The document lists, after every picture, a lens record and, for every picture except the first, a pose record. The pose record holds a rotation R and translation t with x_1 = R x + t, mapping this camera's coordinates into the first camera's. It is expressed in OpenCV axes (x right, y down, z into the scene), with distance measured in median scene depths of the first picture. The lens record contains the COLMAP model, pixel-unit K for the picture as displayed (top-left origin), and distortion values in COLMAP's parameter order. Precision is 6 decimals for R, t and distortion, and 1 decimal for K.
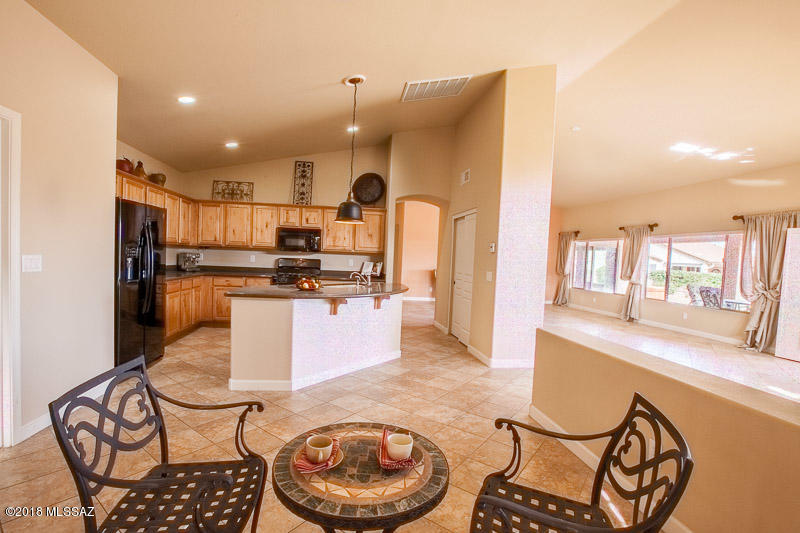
lens RADIAL K [[374.4, 0, 374.5], [0, 374.4, 270.2], [0, 0, 1]] dist [-0.034566, 0.008137]
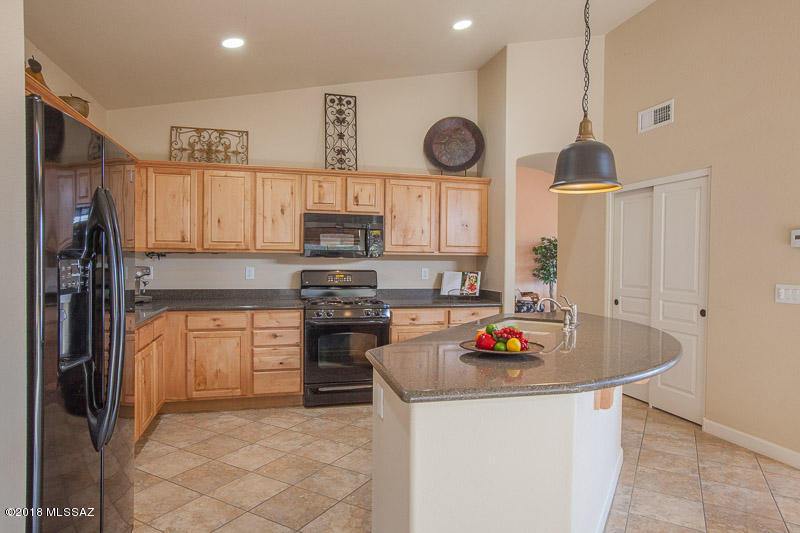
lens RADIAL K [[485.0, 0, 386.5], [0, 485.0, 266.8], [0, 0, 1]] dist [-0.018871, 0.000708]
pose [[0.989404, -0.032463, 0.141513, -0.238373], [0.035025, 0.999264, -0.015648, -0.022465], [-0.140901, 0.020438, 0.989813, 0.292487]]
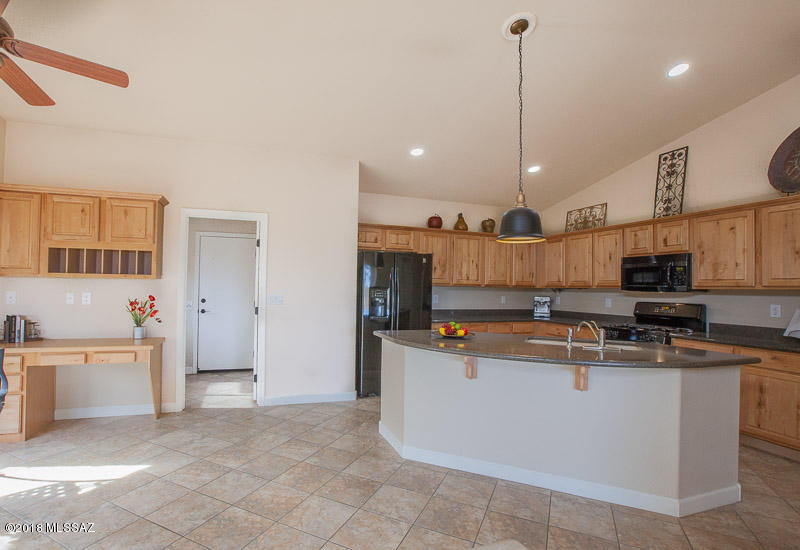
lens RADIAL K [[390.1, 0, 385.8], [0, 390.1, 279.7], [0, 0, 1]] dist [-0.018504, 0.005319]
pose [[0.246521, -0.056940, -0.967463, 0.327528], [-0.042537, 0.996675, -0.069498, -0.003784], [0.968204, 0.058285, 0.243279, 0.386887]]
